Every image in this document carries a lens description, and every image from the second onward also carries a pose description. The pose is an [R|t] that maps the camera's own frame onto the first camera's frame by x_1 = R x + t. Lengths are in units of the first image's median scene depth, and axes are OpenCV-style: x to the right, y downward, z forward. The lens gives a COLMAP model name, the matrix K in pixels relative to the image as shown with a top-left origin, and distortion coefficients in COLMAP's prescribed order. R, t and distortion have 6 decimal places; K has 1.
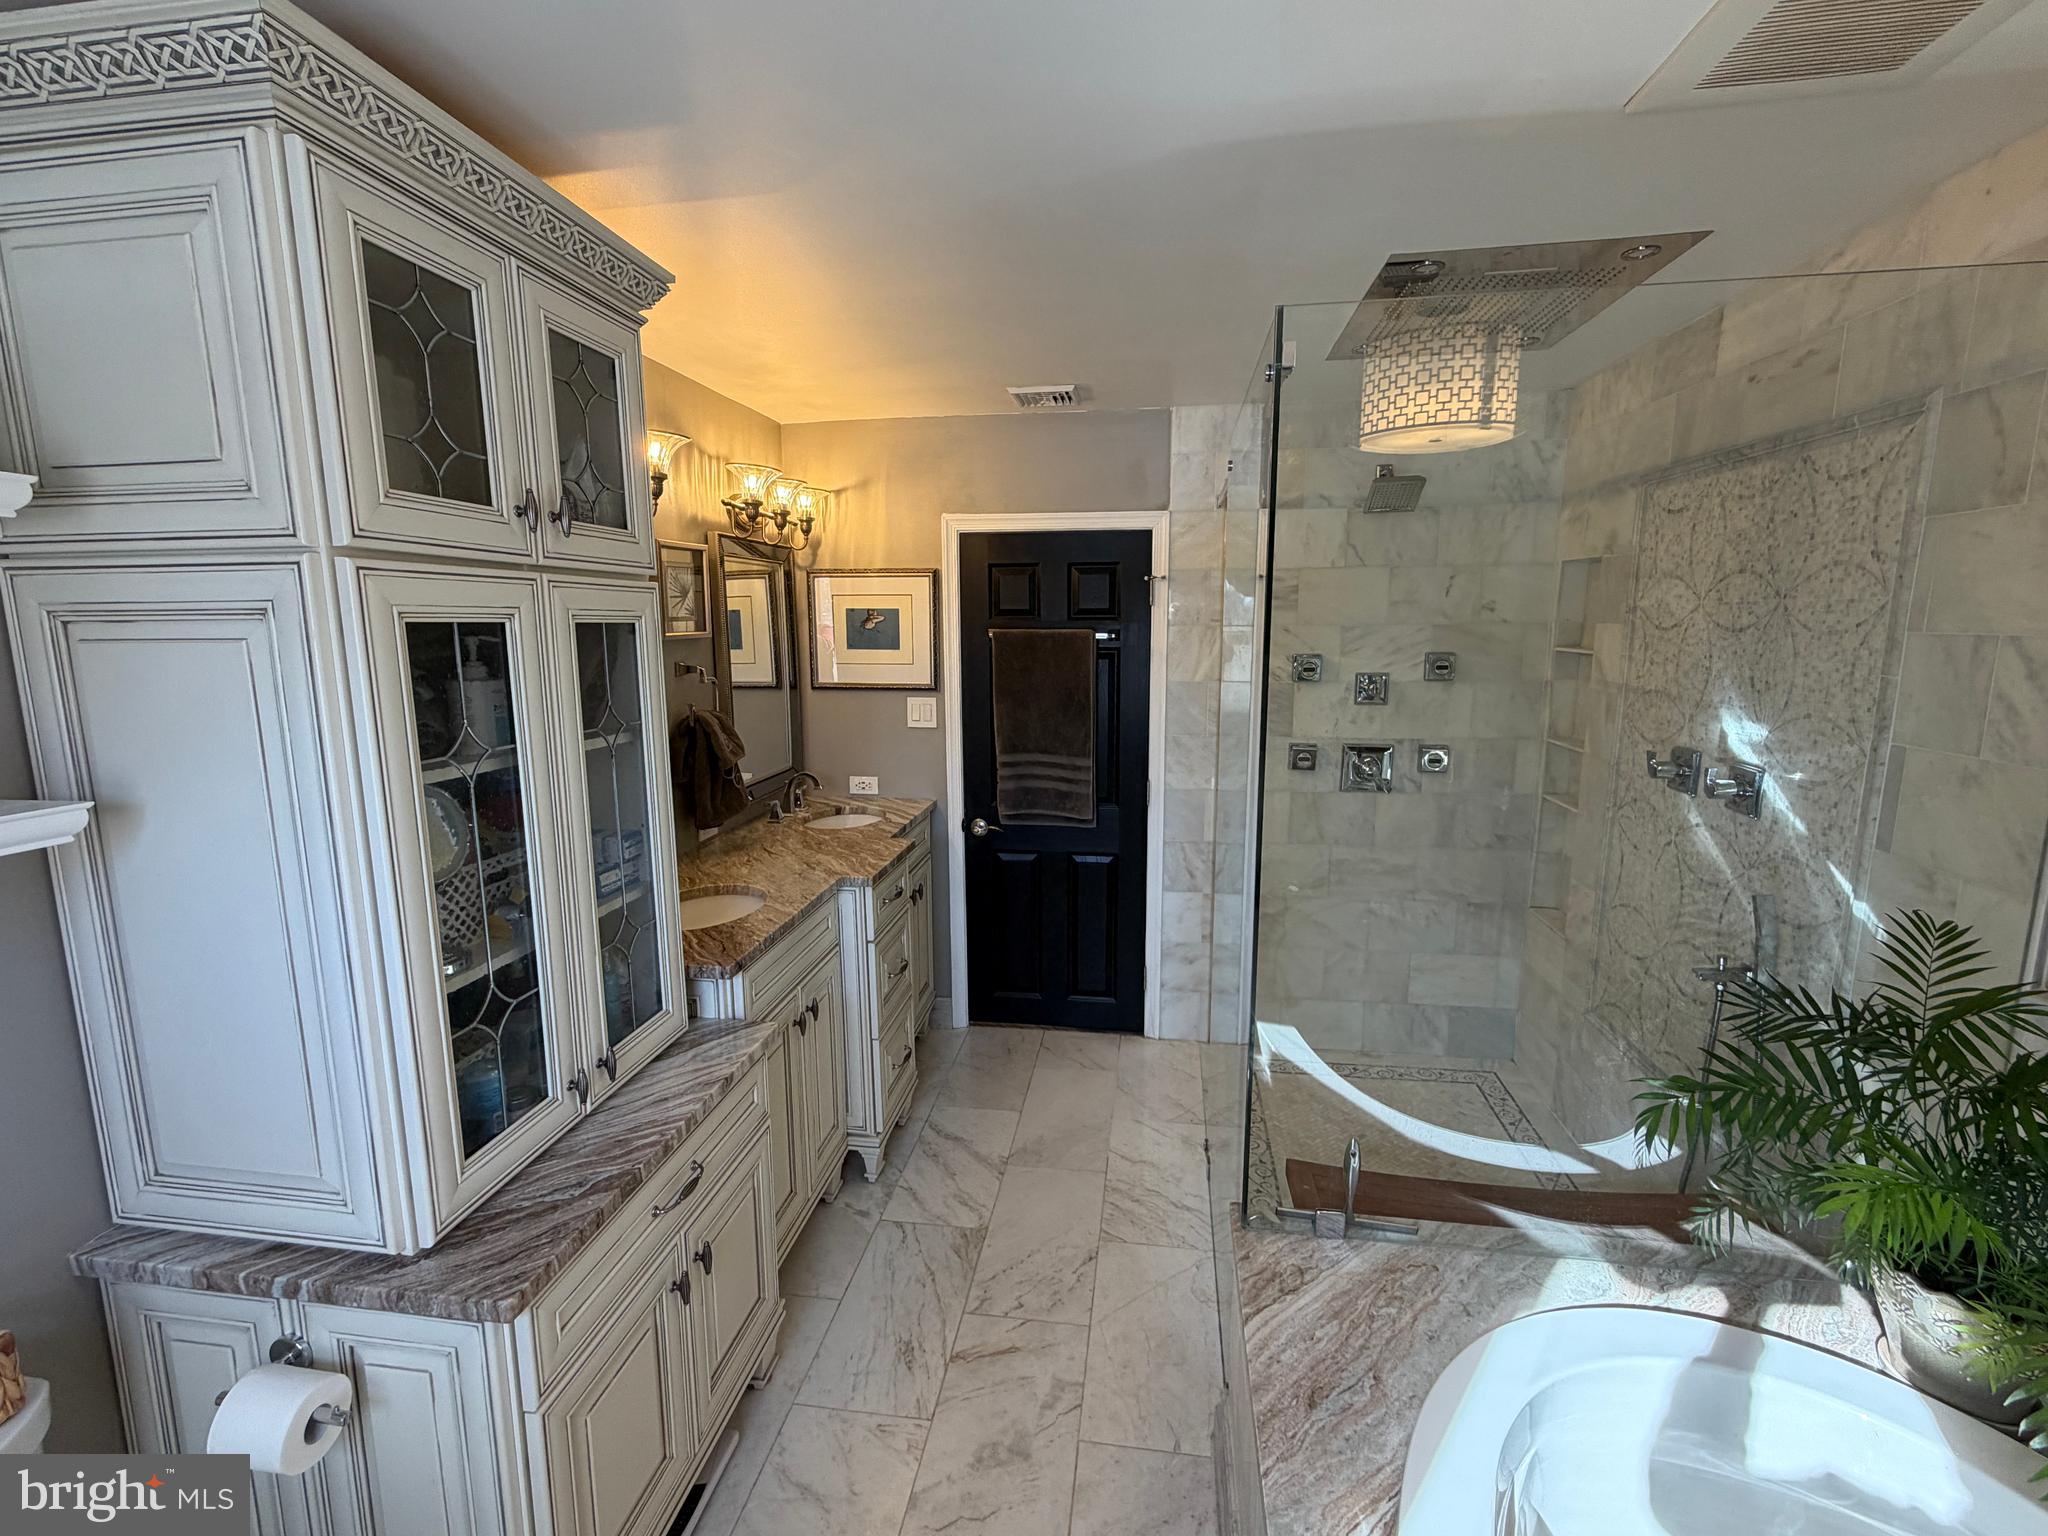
lens RADIAL K [[919.4, 0, 1021.1], [0, 919.4, 767.6], [0, 0, 1]] dist [0.005608, 0.000013]
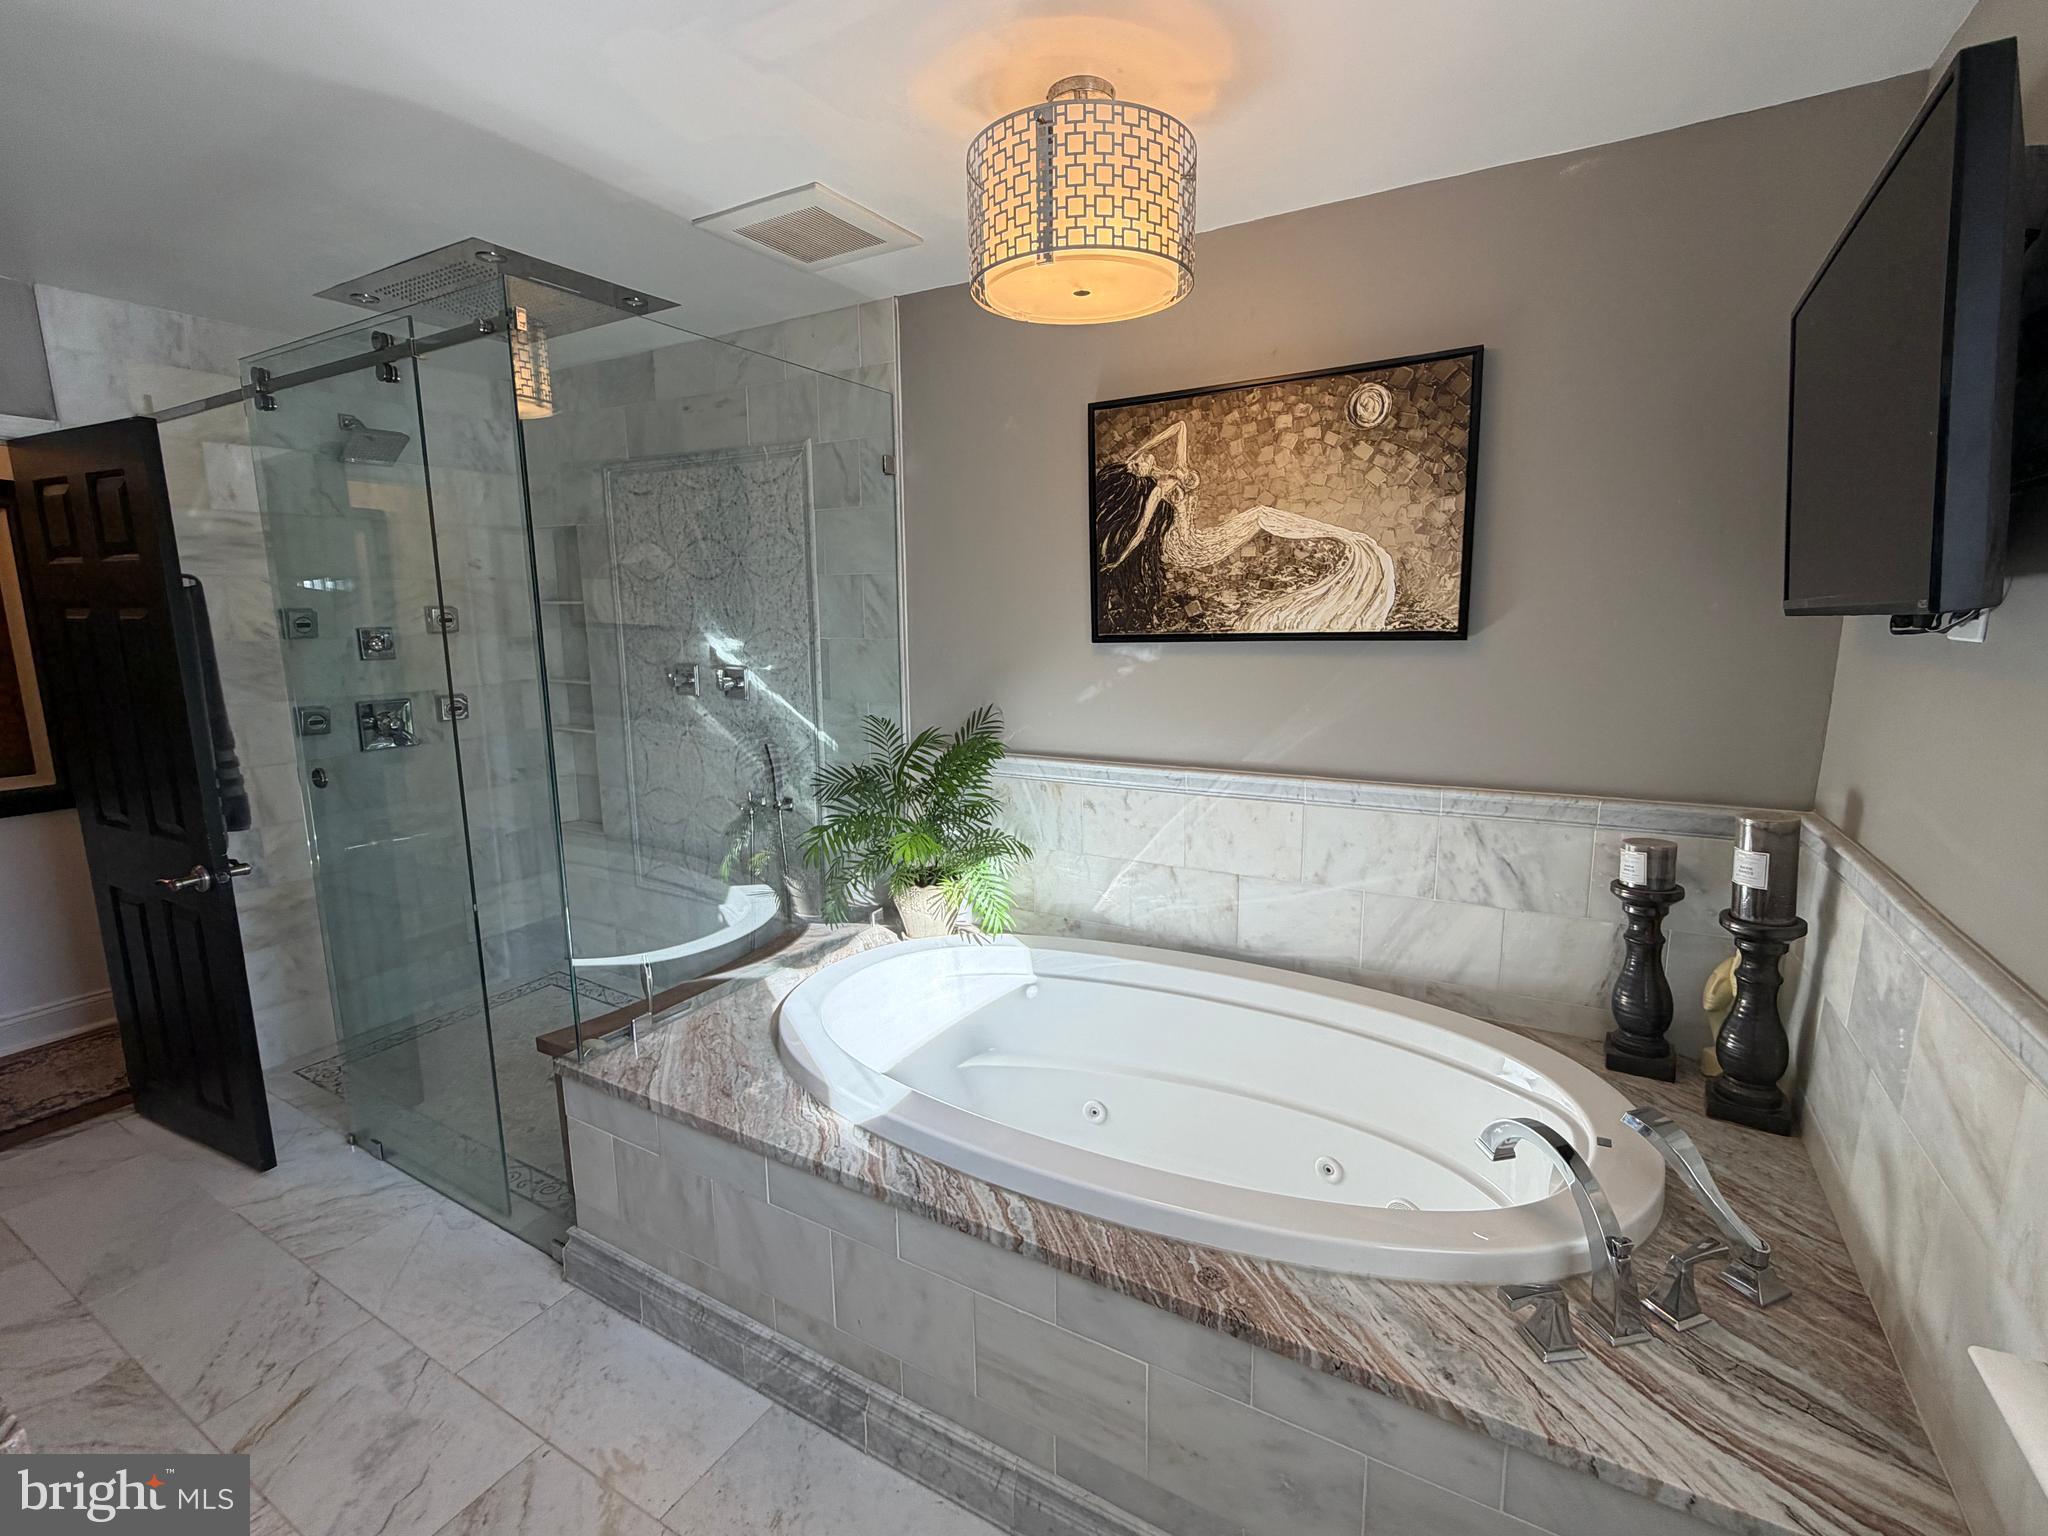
lens RADIAL K [[919.4, 0, 1024.6], [0, 919.4, 765.4], [0, 0, 1]] dist [0.005608, 0.000013]
pose [[0.366254, -0.157749, 0.917046, -0.464862], [0.154228, 0.982185, 0.107358, 0.069111], [-0.917645, 0.102114, 0.384059, -0.010151]]
